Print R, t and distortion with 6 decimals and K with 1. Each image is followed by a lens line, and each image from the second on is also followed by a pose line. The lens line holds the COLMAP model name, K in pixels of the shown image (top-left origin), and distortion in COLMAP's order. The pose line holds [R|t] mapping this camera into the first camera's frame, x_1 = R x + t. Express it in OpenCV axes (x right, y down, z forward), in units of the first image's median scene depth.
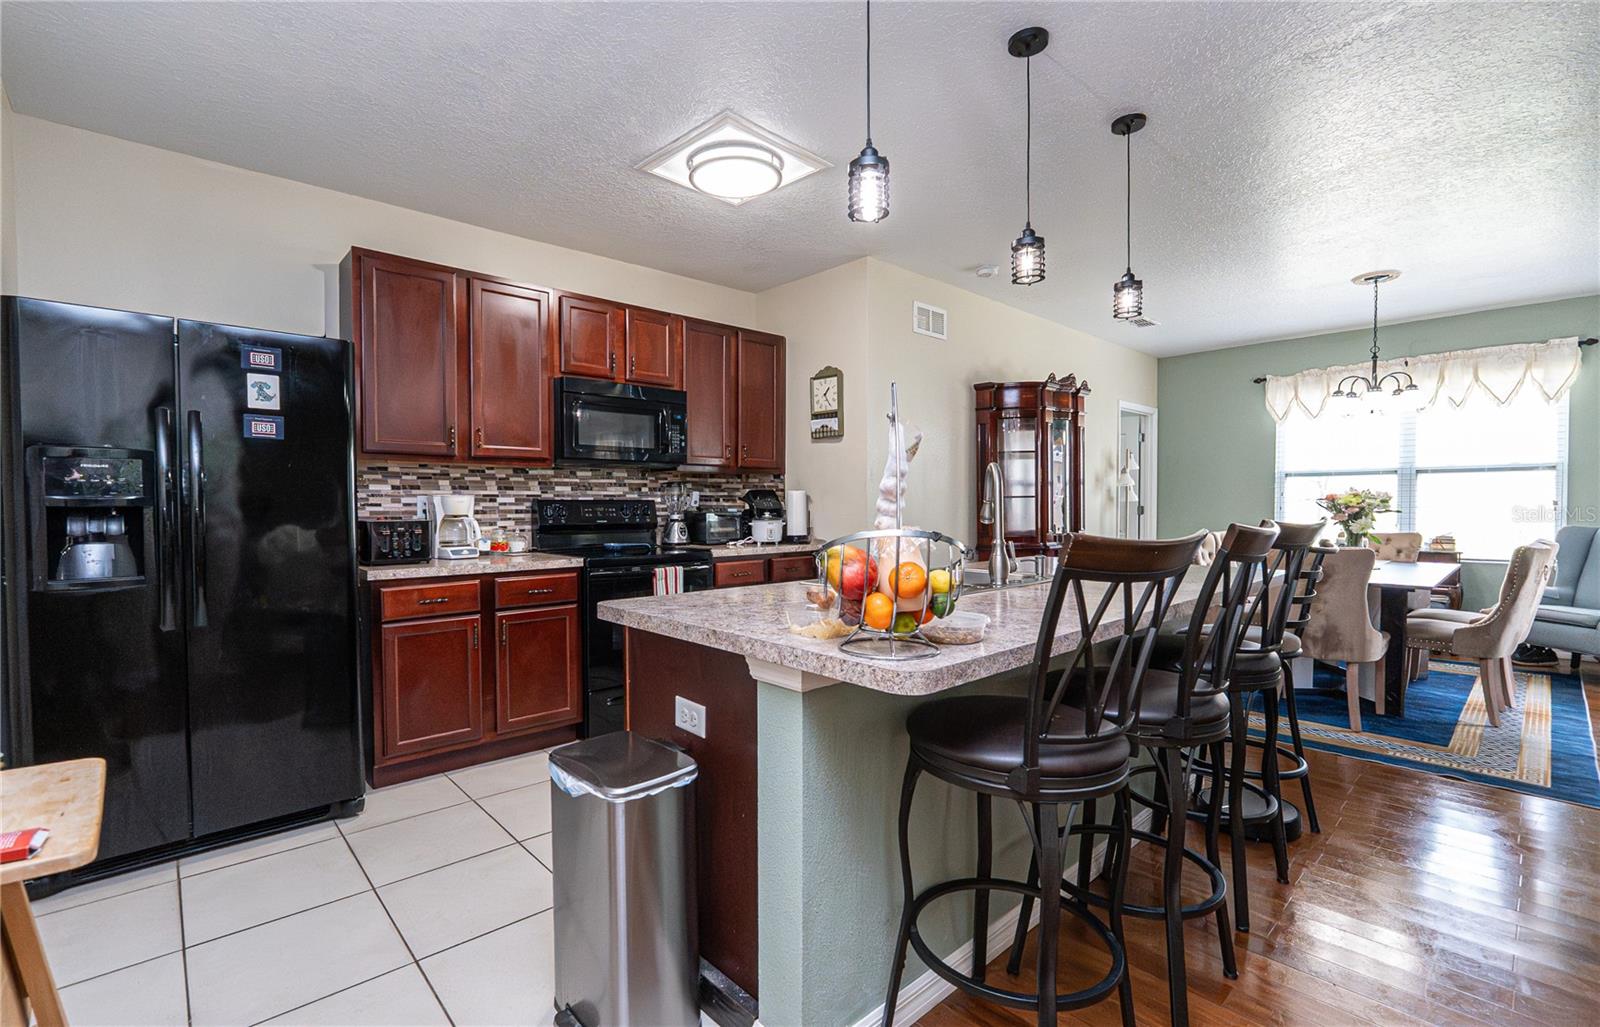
lens RADIAL K [[706.9, 0, 738.7], [0, 706.9, 513.3], [0, 0, 1]] dist [-0.019746, -0.000472]
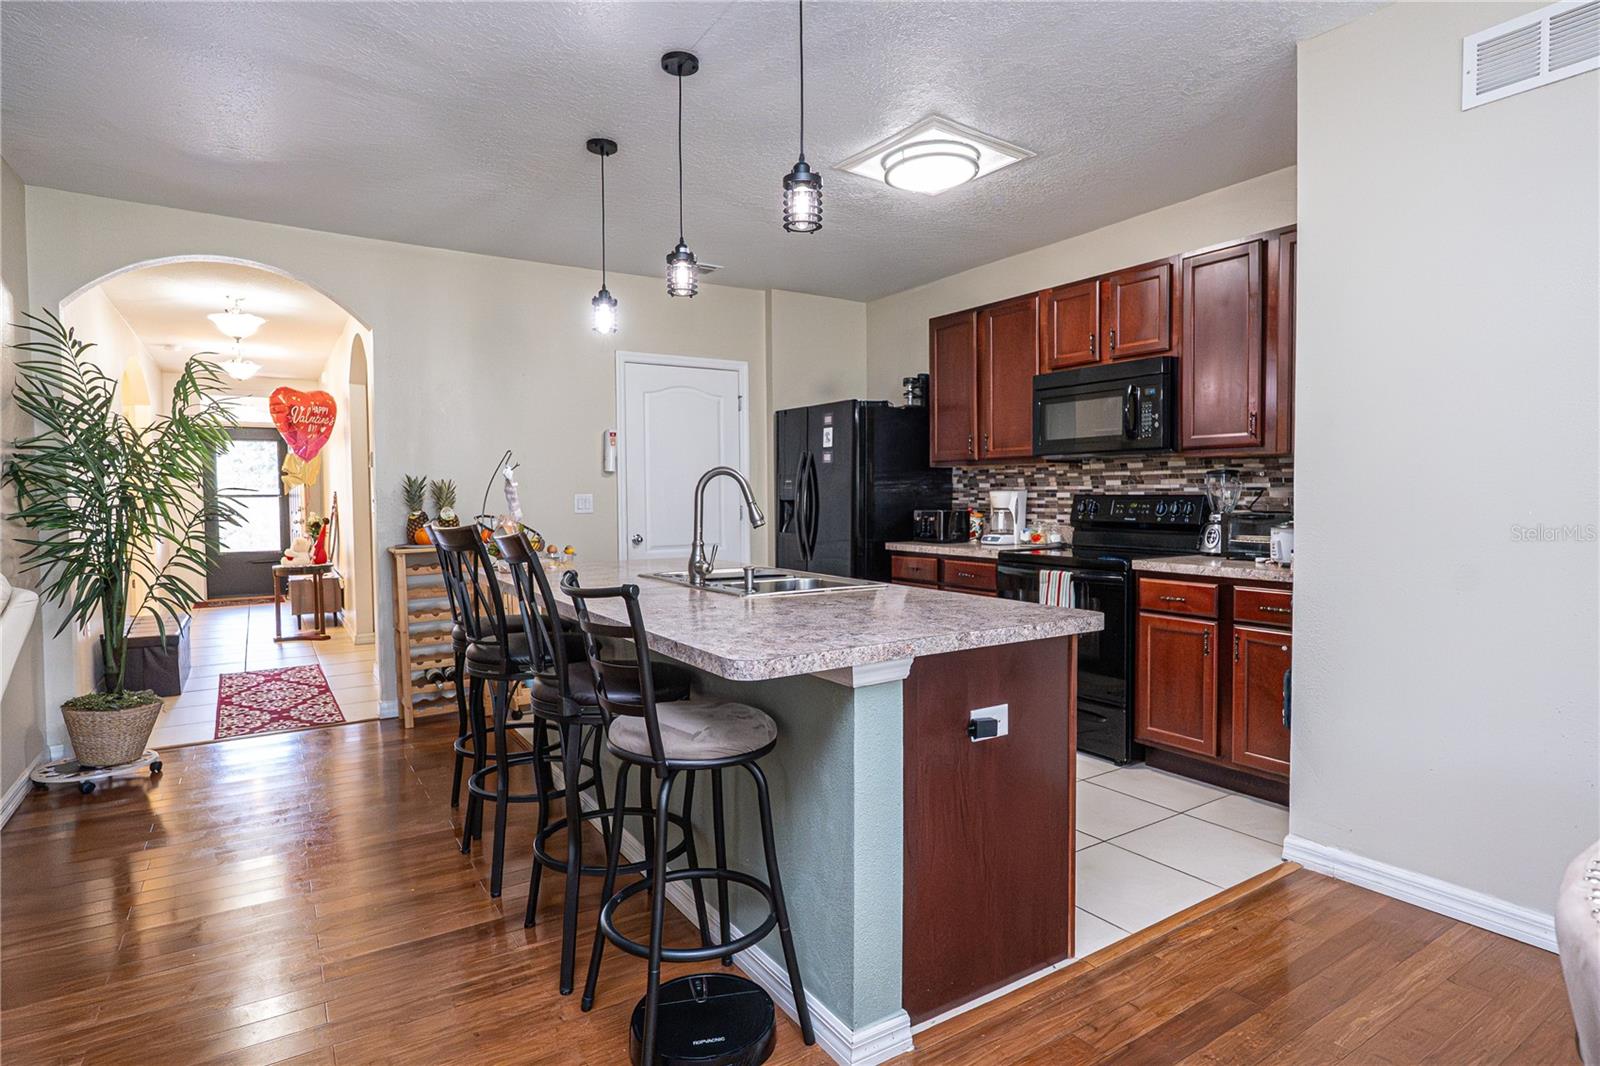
lens RADIAL K [[839.9, 0, 800.2], [0, 839.9, 528.0], [0, 0, 1]] dist [-0.000902, 0.000008]
pose [[-0.123667, 0.044559, -0.991323, 0.953143], [-0.006461, 0.998934, 0.045707, -0.024376], [0.992303, 0.012057, -0.123247, 0.763034]]
